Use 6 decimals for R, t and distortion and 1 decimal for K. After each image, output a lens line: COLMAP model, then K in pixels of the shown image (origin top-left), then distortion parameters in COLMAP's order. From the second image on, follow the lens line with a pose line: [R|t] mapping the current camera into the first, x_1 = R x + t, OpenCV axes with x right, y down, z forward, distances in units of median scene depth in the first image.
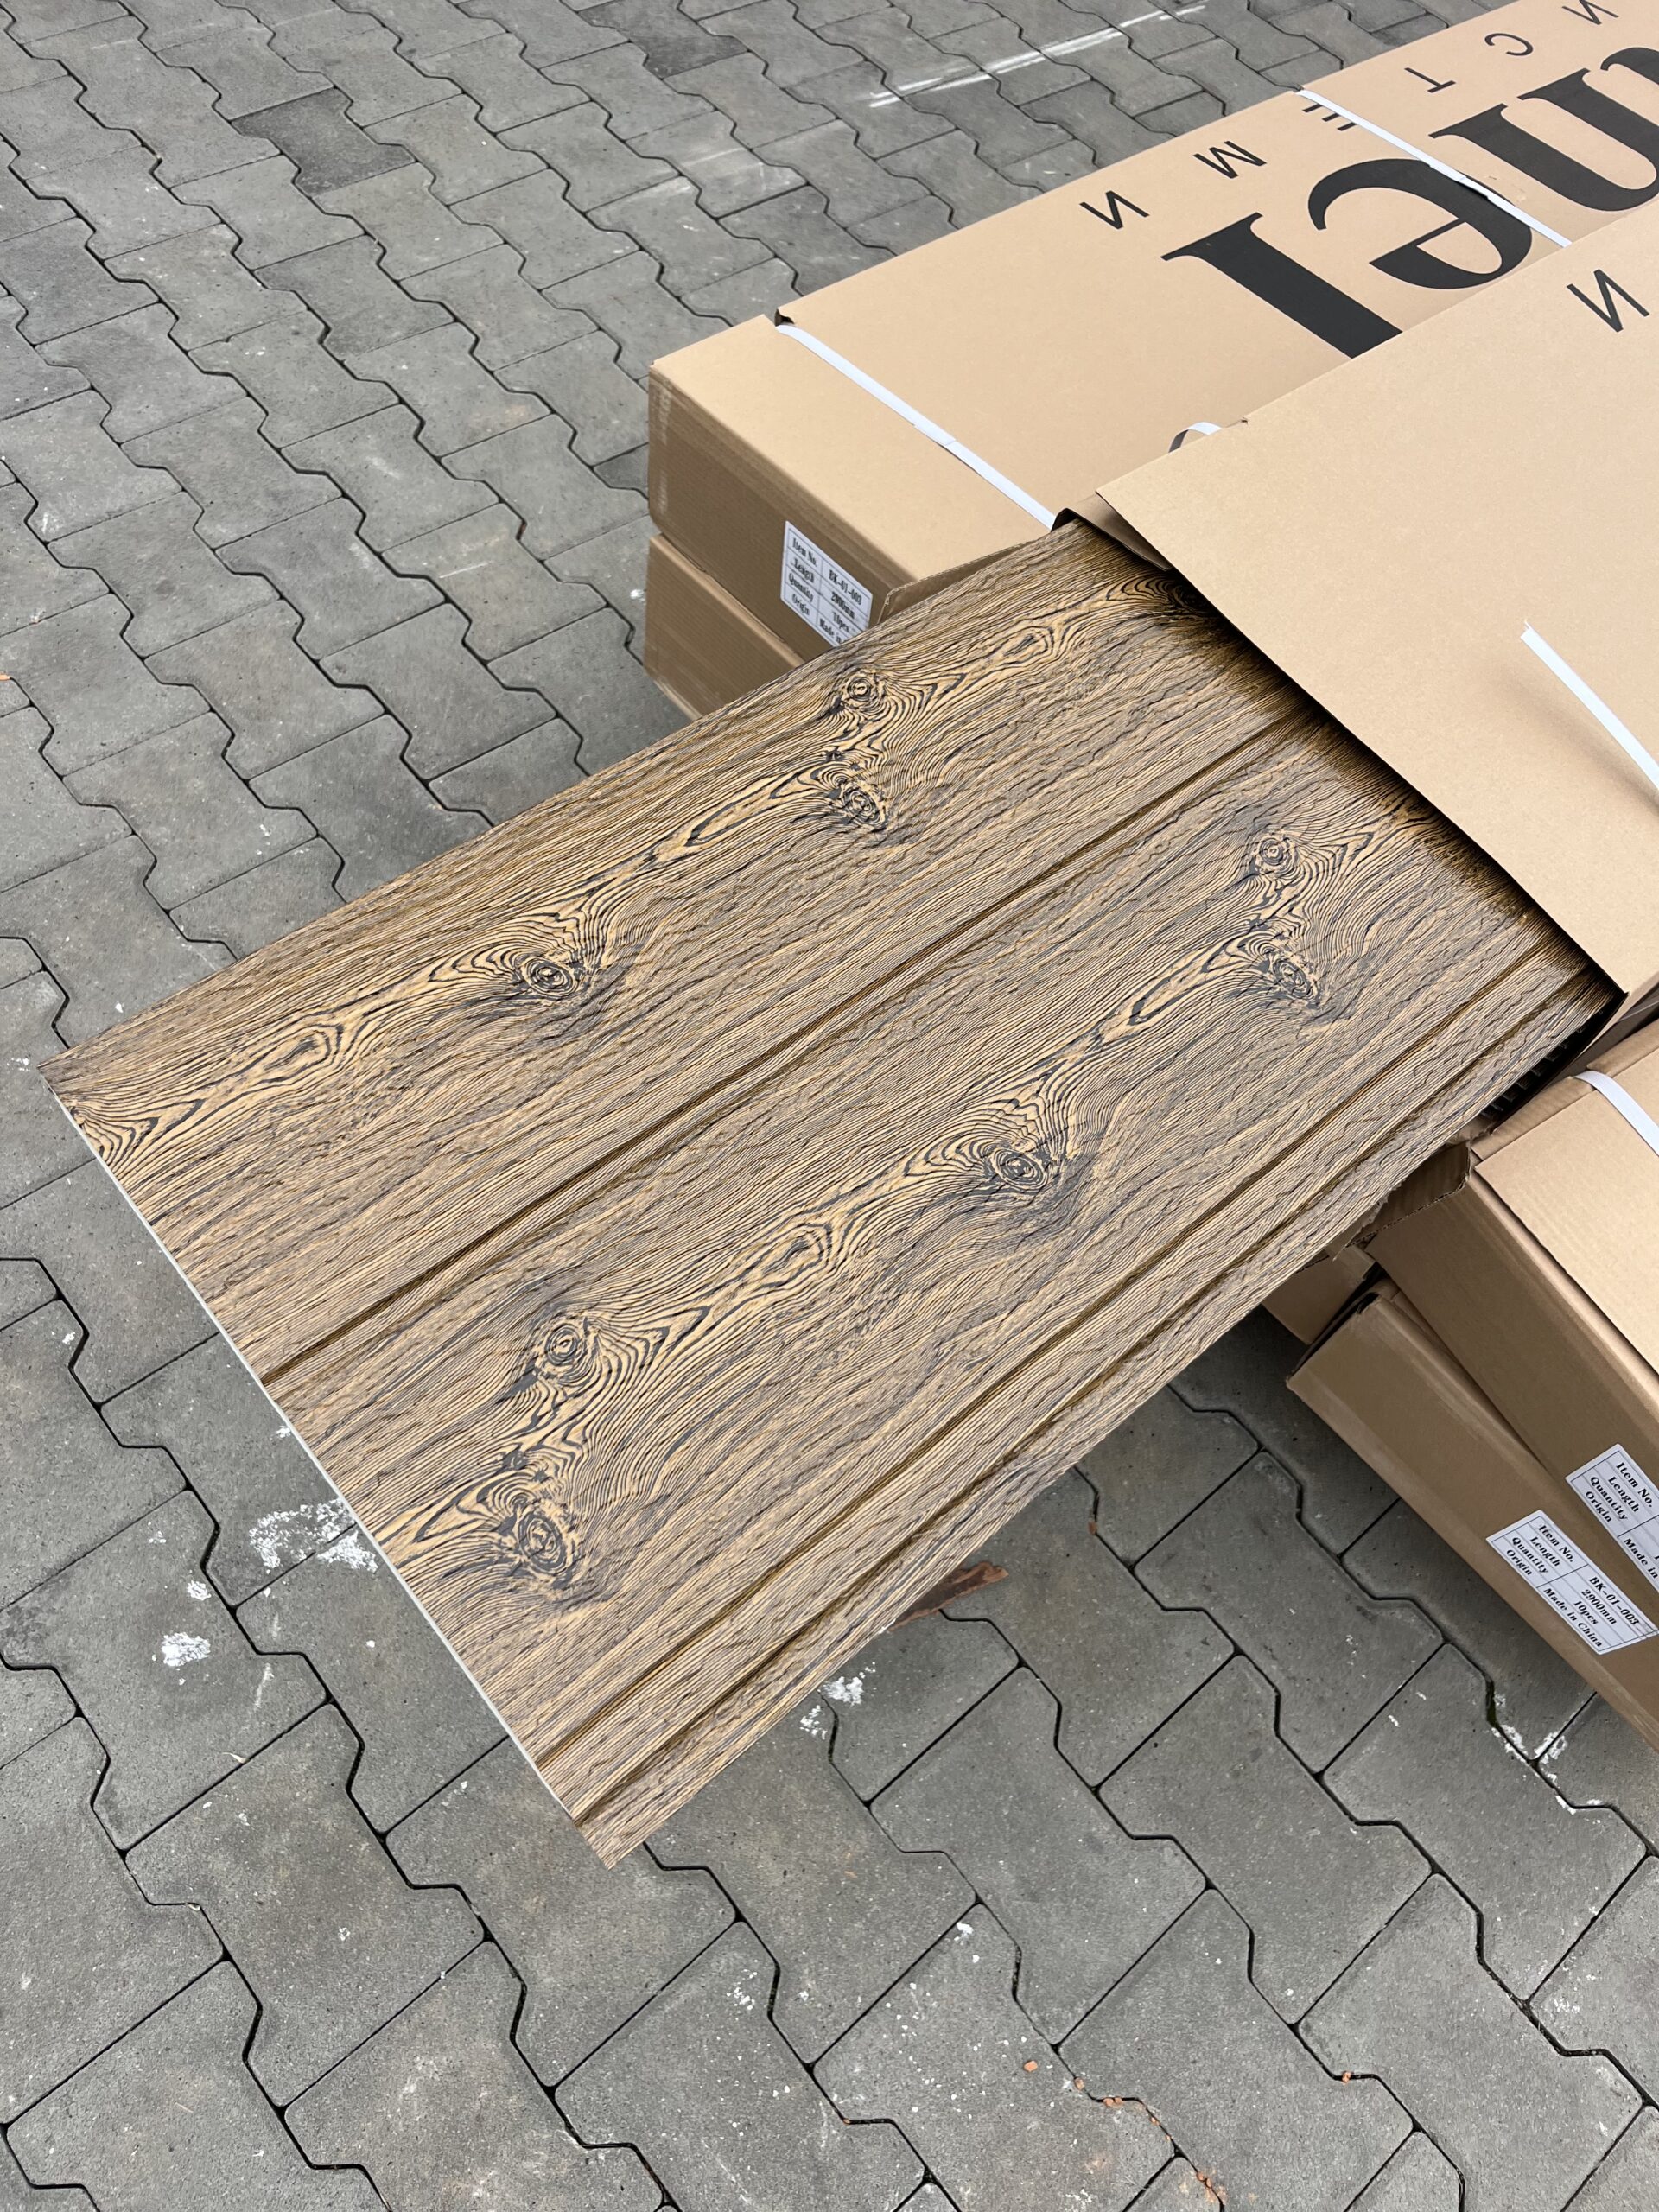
lens RADIAL K [[1687.1, 0, 820.5], [0, 1687.1, 1099.0], [0, 0, 1]] dist [0.032071, -0.047566]
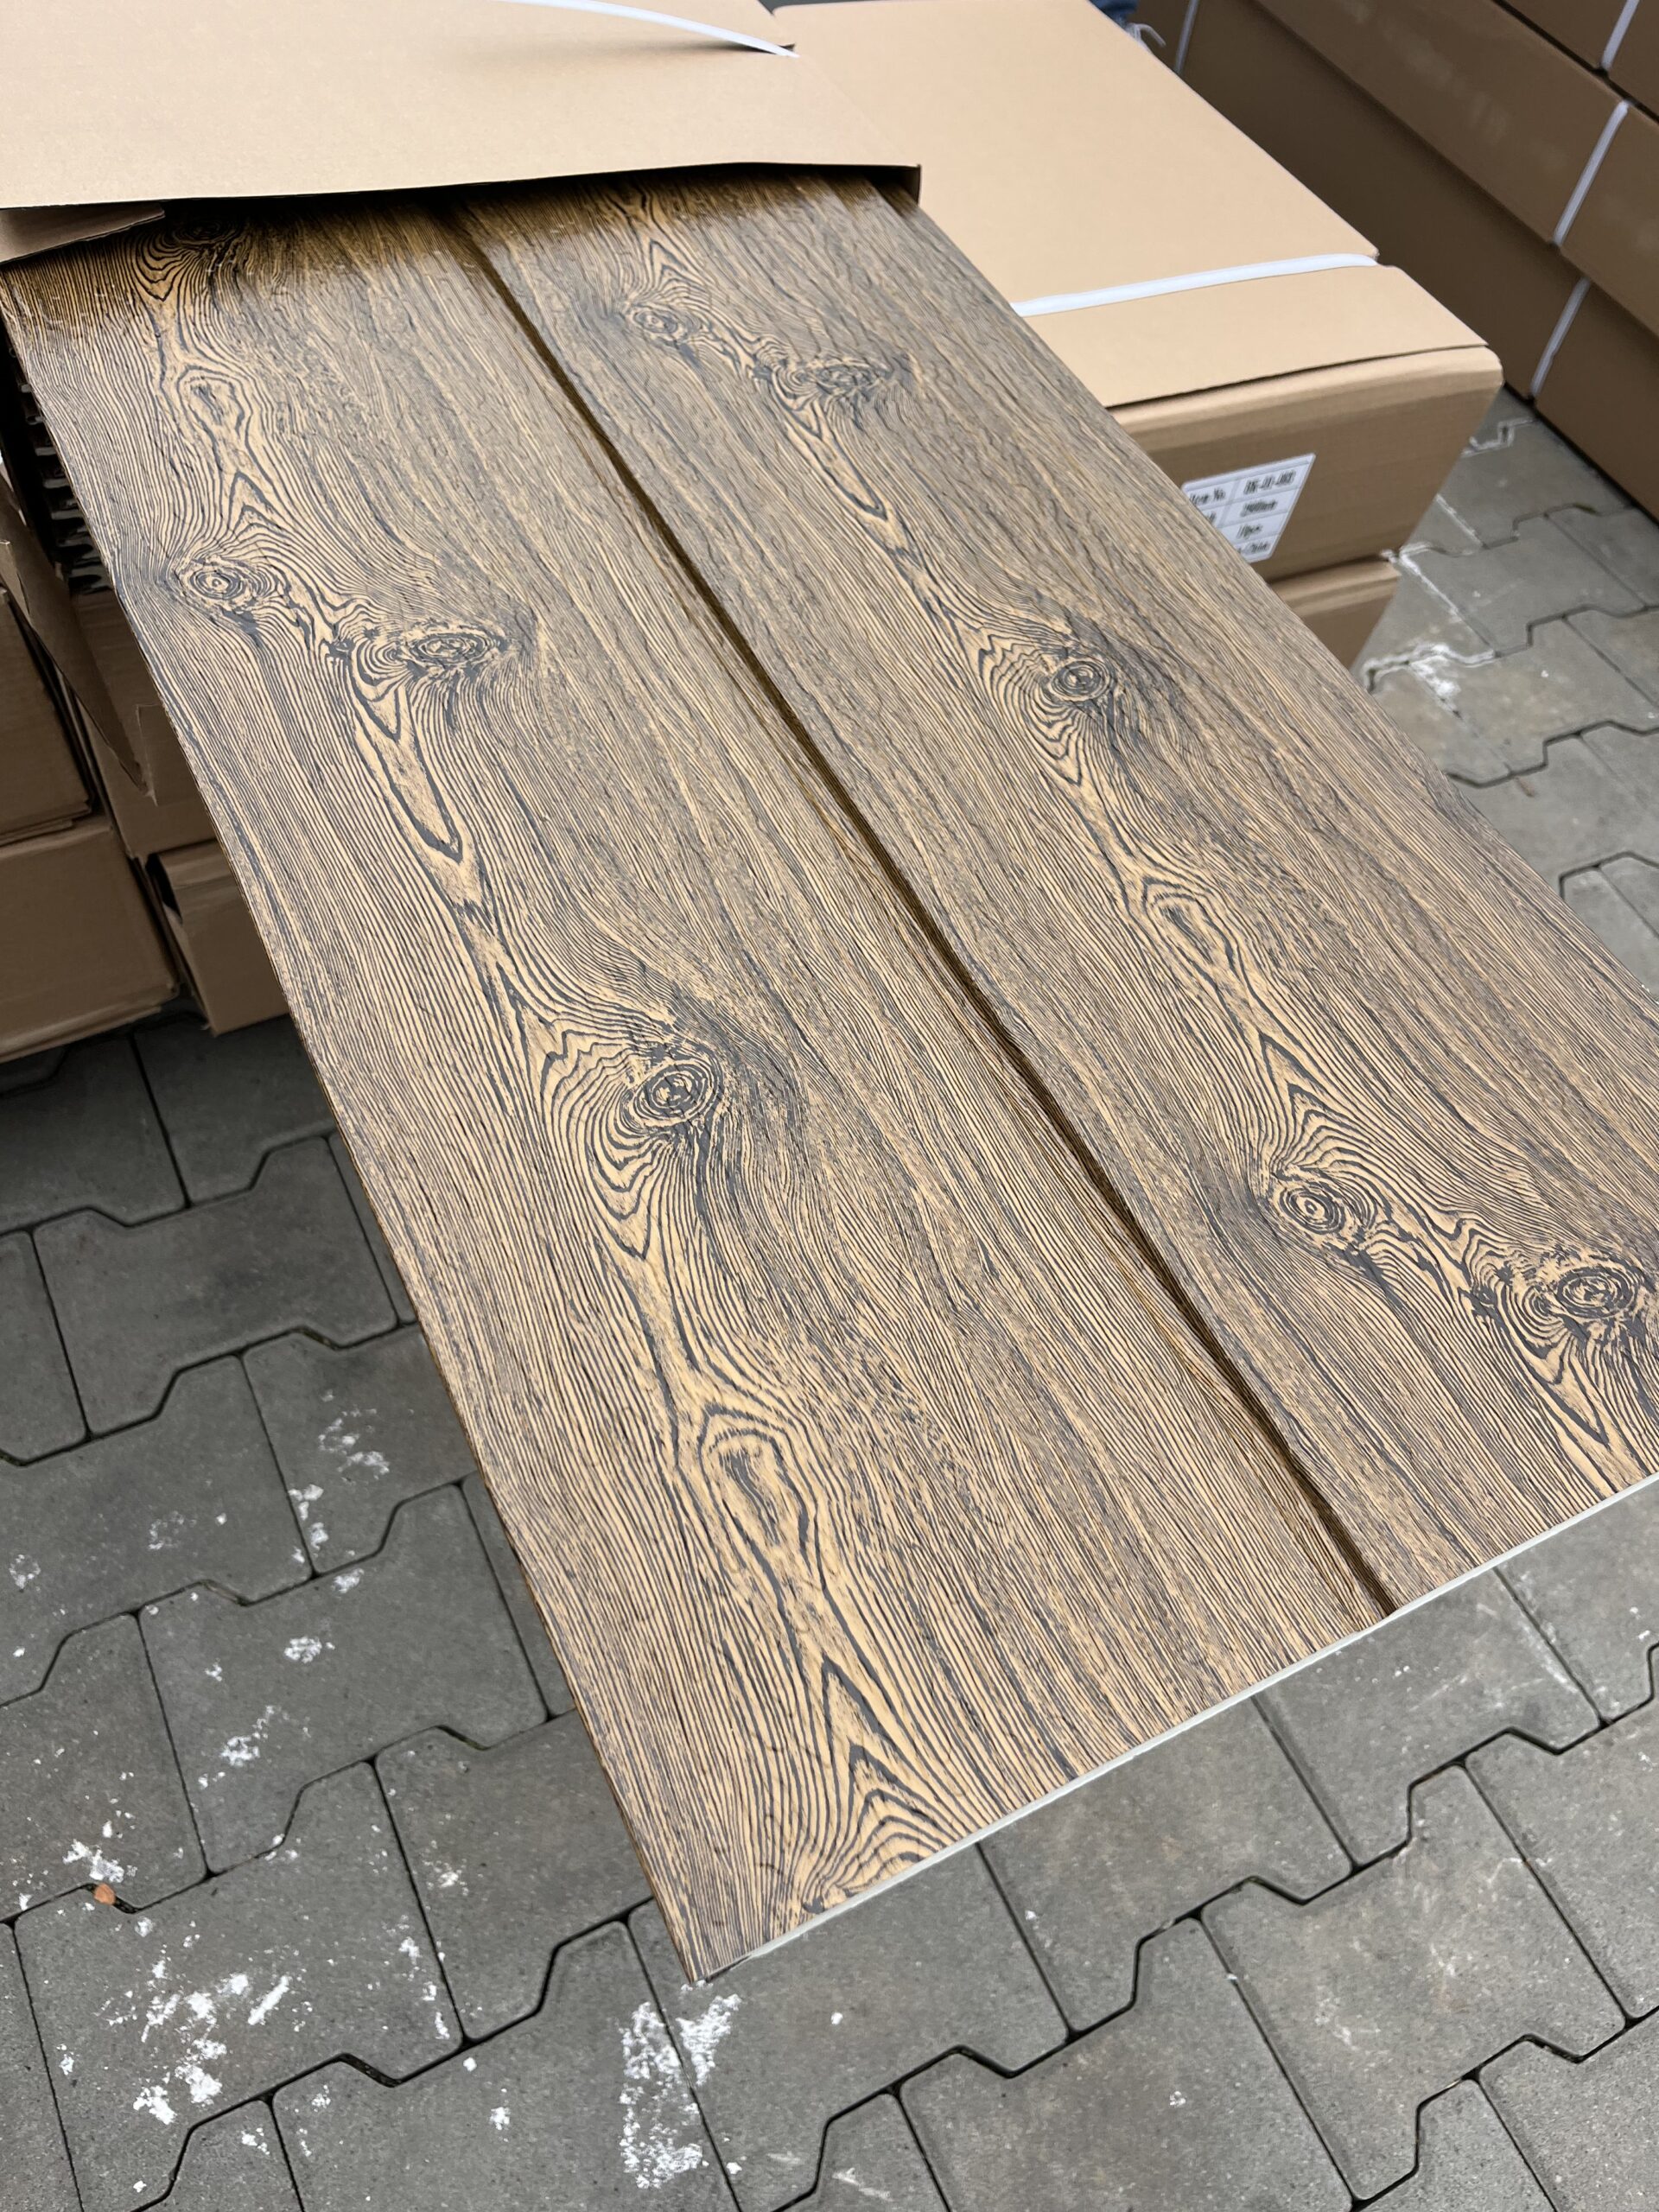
lens RADIAL K [[1687.1, 0, 835.8], [0, 1687.1, 1119.8], [0, 0, 1]] dist [0.032071, -0.047566]
pose [[0.246196, -0.848458, 0.468515, -0.419769], [0.774351, 0.462906, 0.431393, -0.271148], [-0.582897, 0.256587, 0.770970, 0.490863]]
